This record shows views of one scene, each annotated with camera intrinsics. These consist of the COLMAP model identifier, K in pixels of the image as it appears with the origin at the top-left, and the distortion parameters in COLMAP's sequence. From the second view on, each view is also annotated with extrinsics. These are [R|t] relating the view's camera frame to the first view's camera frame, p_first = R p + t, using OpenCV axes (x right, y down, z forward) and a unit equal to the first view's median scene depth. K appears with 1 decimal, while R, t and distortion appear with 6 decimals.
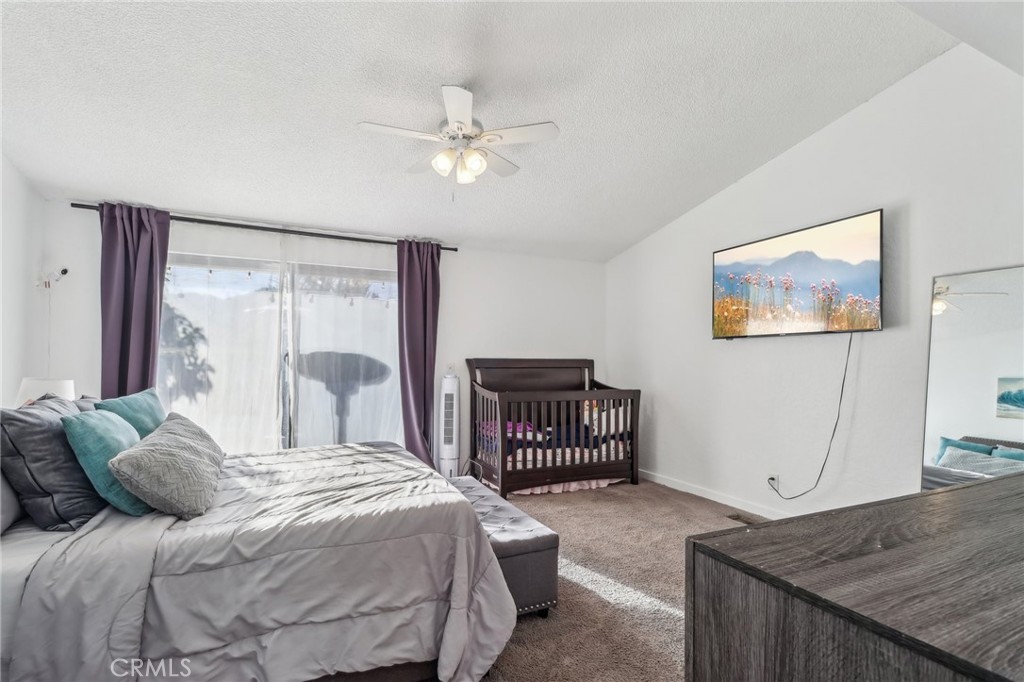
lens RADIAL K [[477.4, 0, 513.3], [0, 477.4, 378.9], [0, 0, 1]] dist [0.000324, -0.012582]
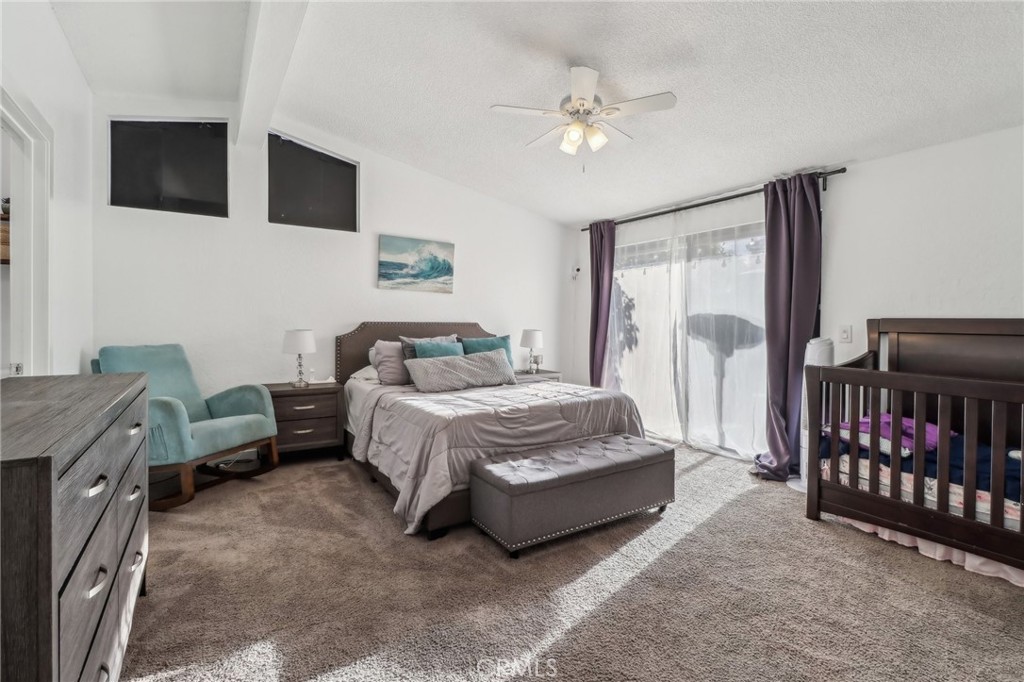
lens RADIAL K [[475.9, 0, 520.6], [0, 475.9, 337.9], [0, 0, 1]] dist [0.022955, -0.012644]
pose [[0.142765, 0.026969, -0.989389, 0.599601], [-0.042572, 0.998871, 0.021085, -0.009027], [0.988841, 0.039110, 0.143752, 0.456637]]
